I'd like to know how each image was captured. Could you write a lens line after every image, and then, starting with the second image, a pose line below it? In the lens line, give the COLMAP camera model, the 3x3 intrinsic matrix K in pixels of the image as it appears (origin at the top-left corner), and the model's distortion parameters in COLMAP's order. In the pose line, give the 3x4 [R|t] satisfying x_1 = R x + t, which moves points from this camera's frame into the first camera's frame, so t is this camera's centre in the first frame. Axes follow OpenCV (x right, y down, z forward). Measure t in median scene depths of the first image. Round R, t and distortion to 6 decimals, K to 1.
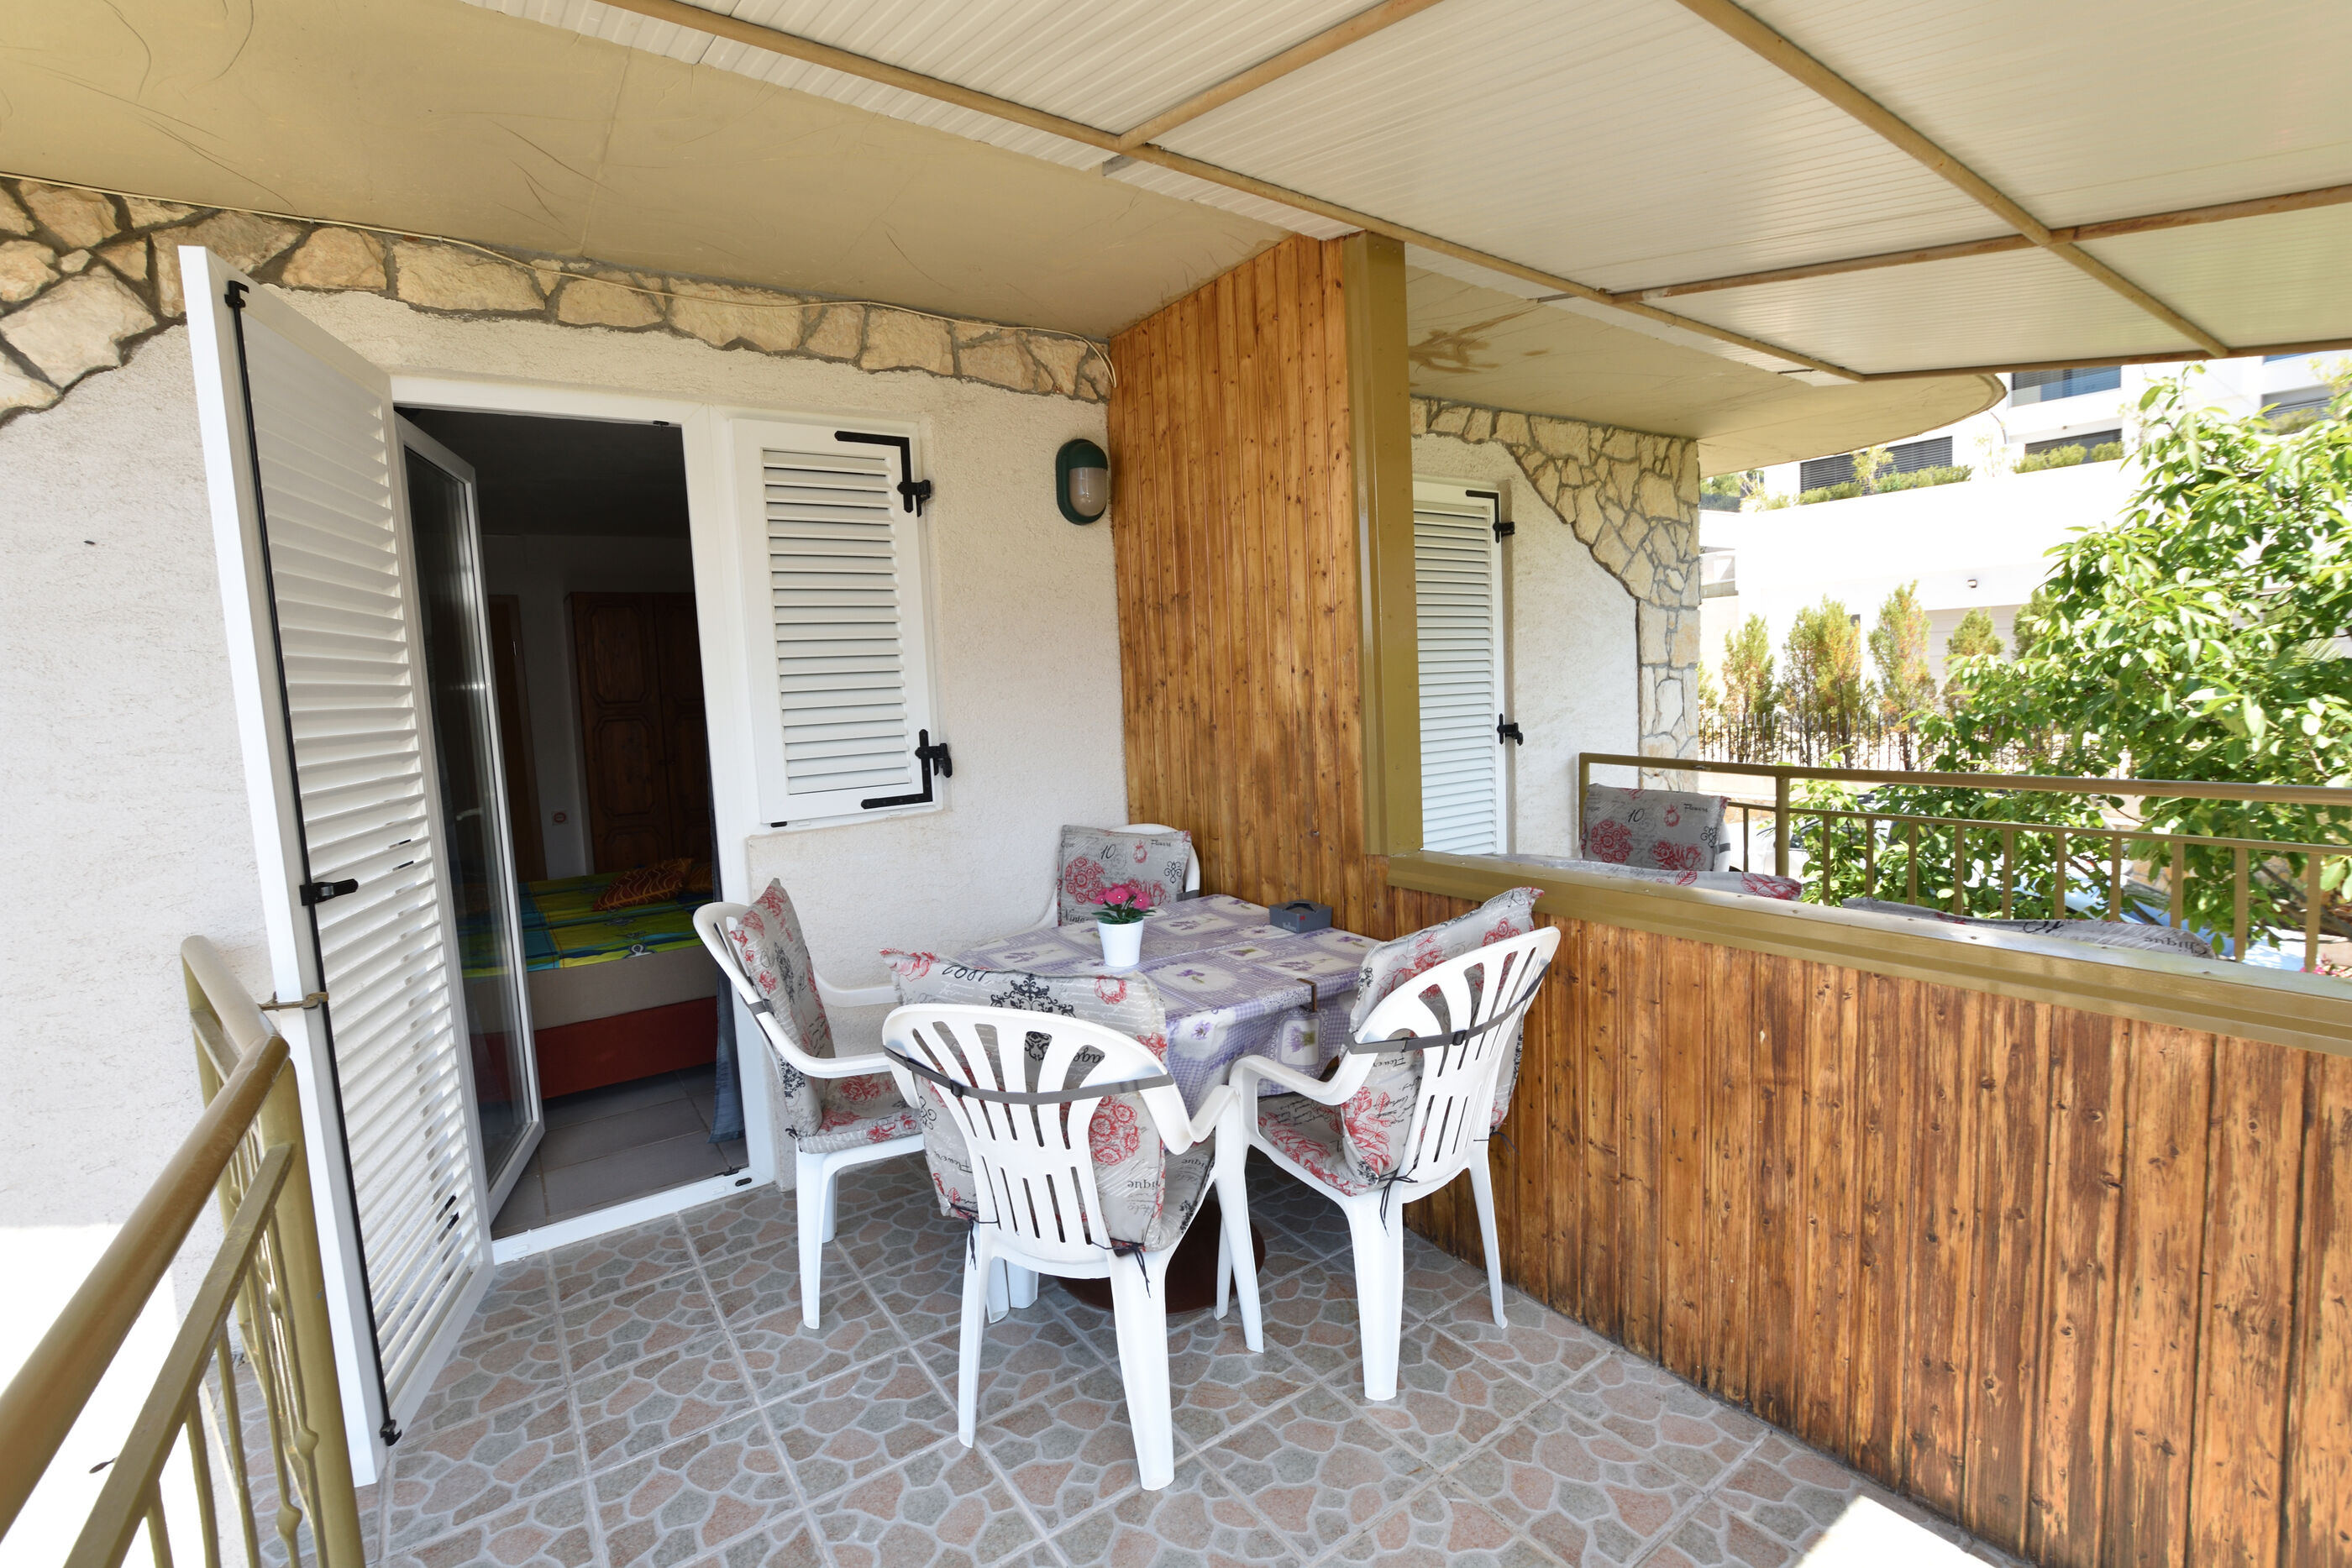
lens RADIAL K [[1034.7, 0, 1171.9], [0, 1034.7, 777.9], [0, 0, 1]] dist [-0.032672, 0.006452]
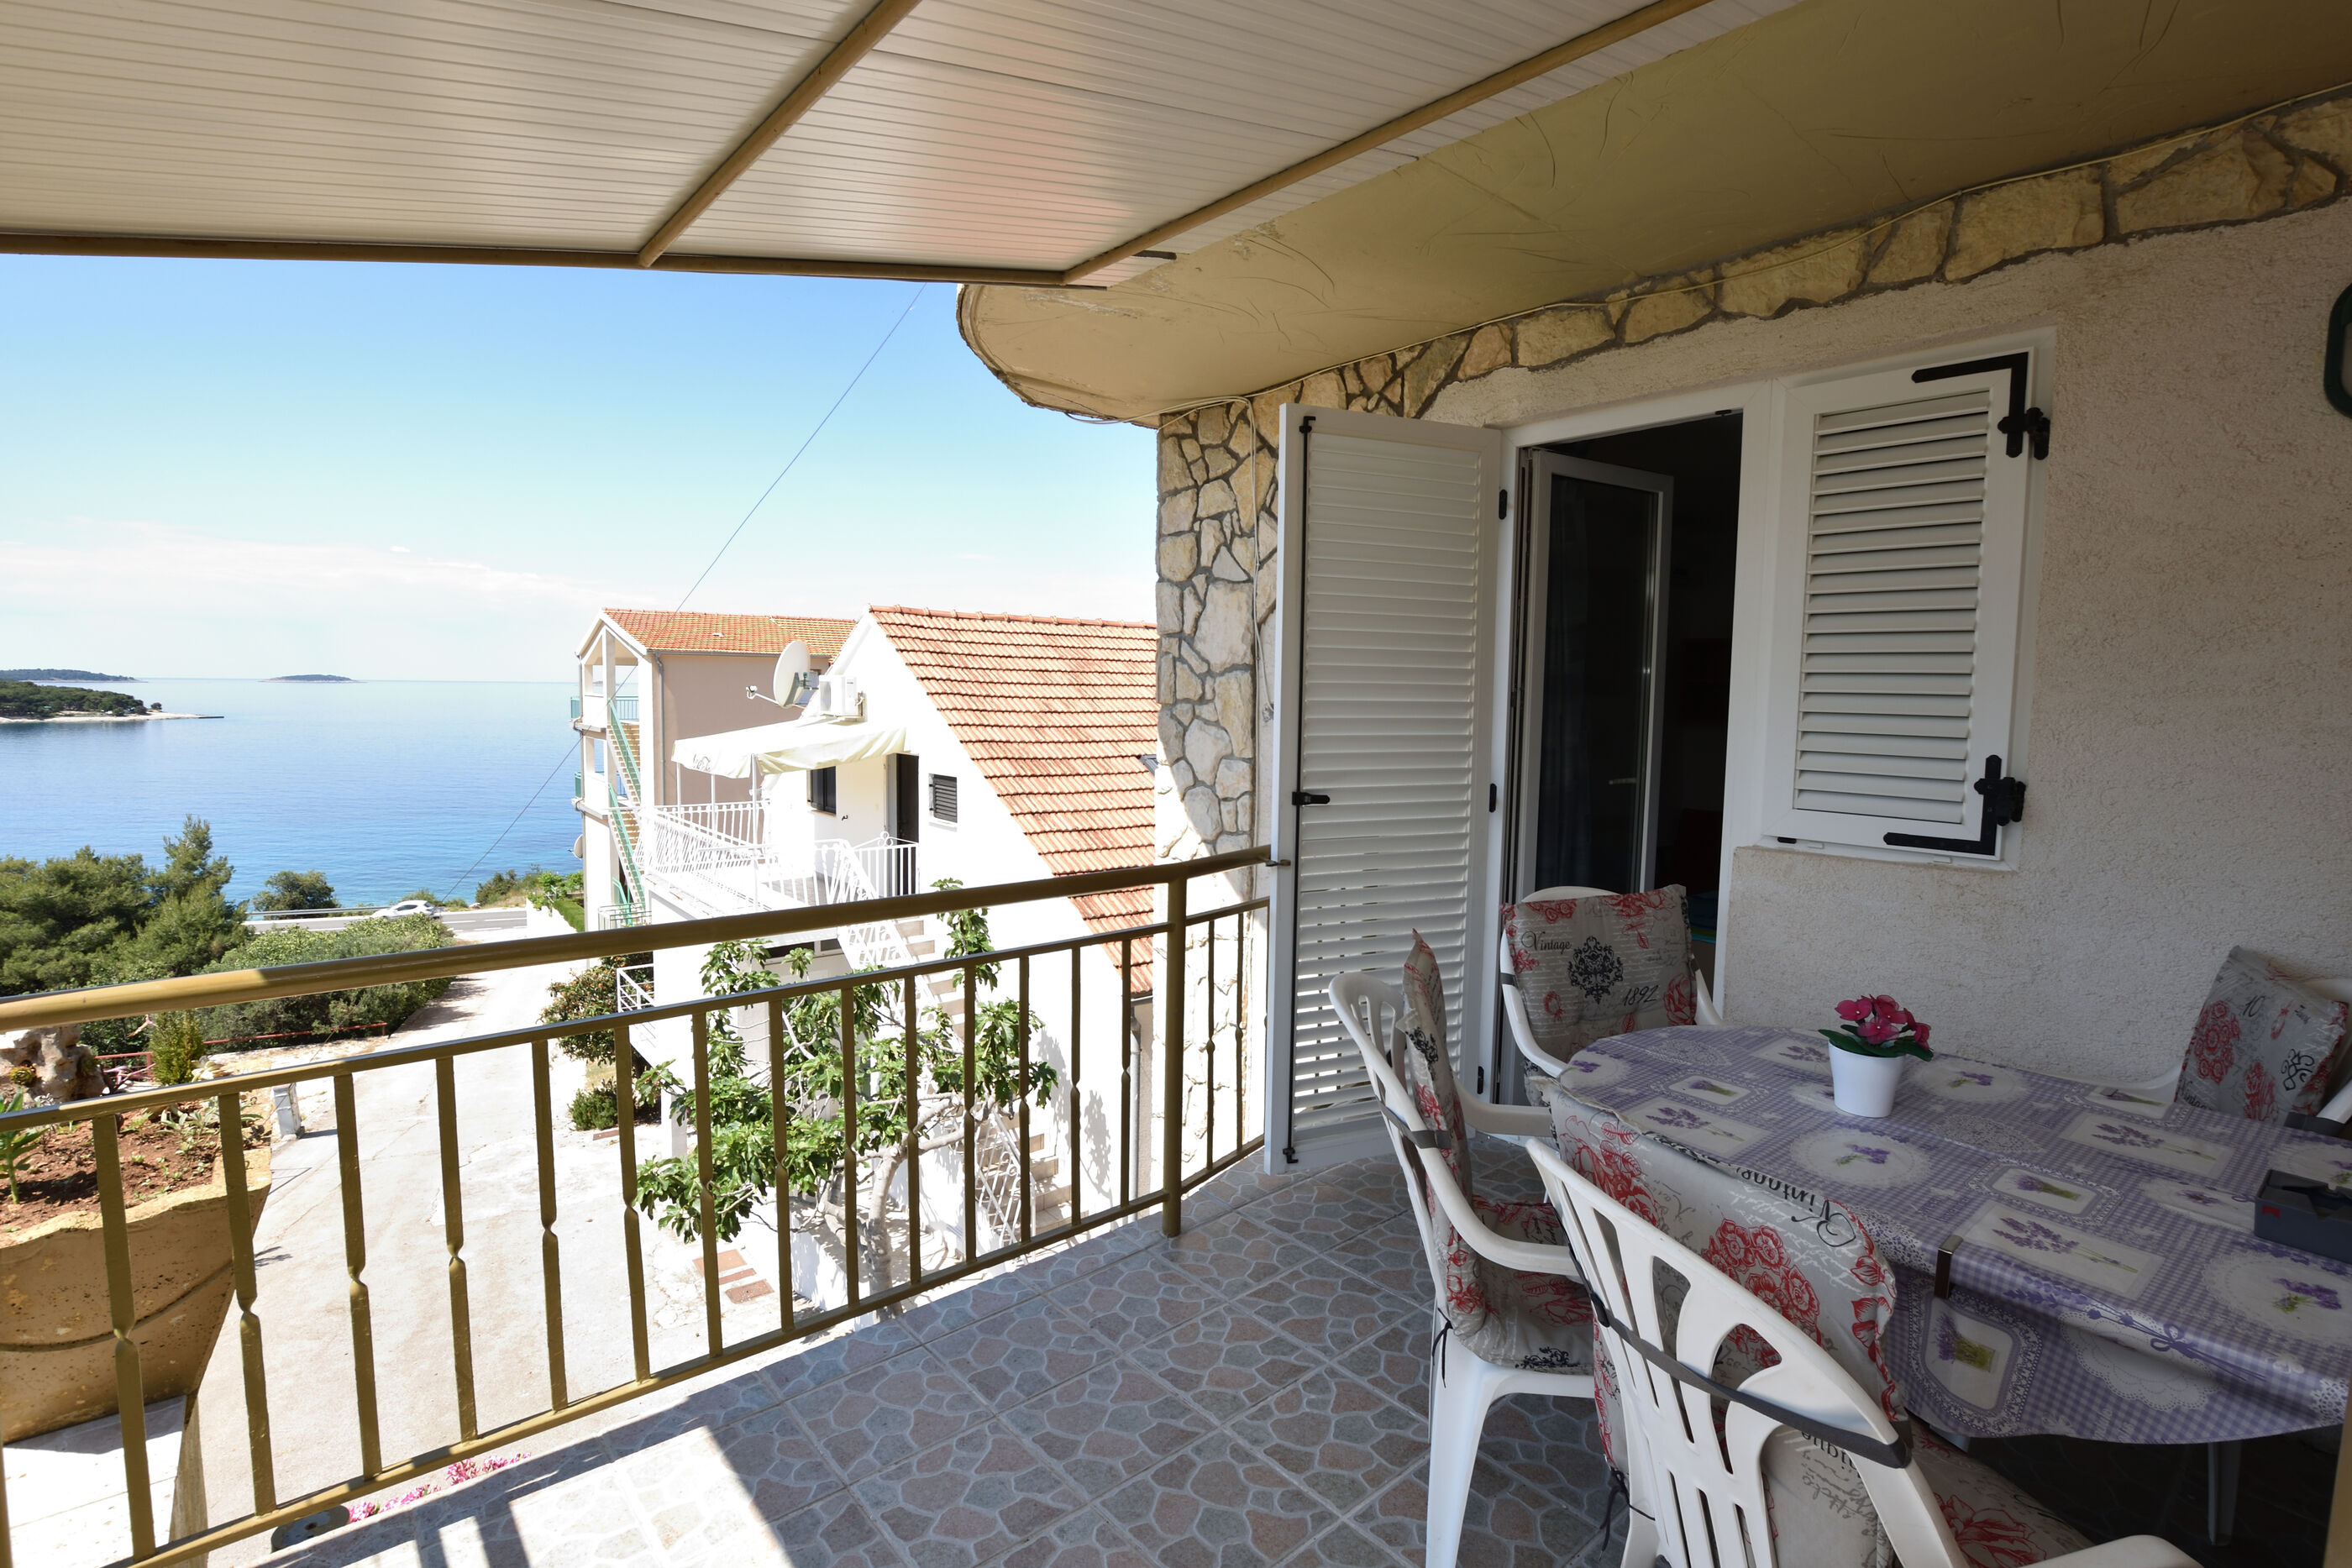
lens RADIAL K [[1083.4, 0, 1187.0], [0, 1083.4, 781.2], [0, 0, 1]] dist [-0.016738, 0.000008]
pose [[0.123138, 0.133489, -0.983371, 0.497015], [-0.115623, 0.986093, 0.119380, -0.060793], [0.985631, 0.099000, 0.136860, 0.381544]]
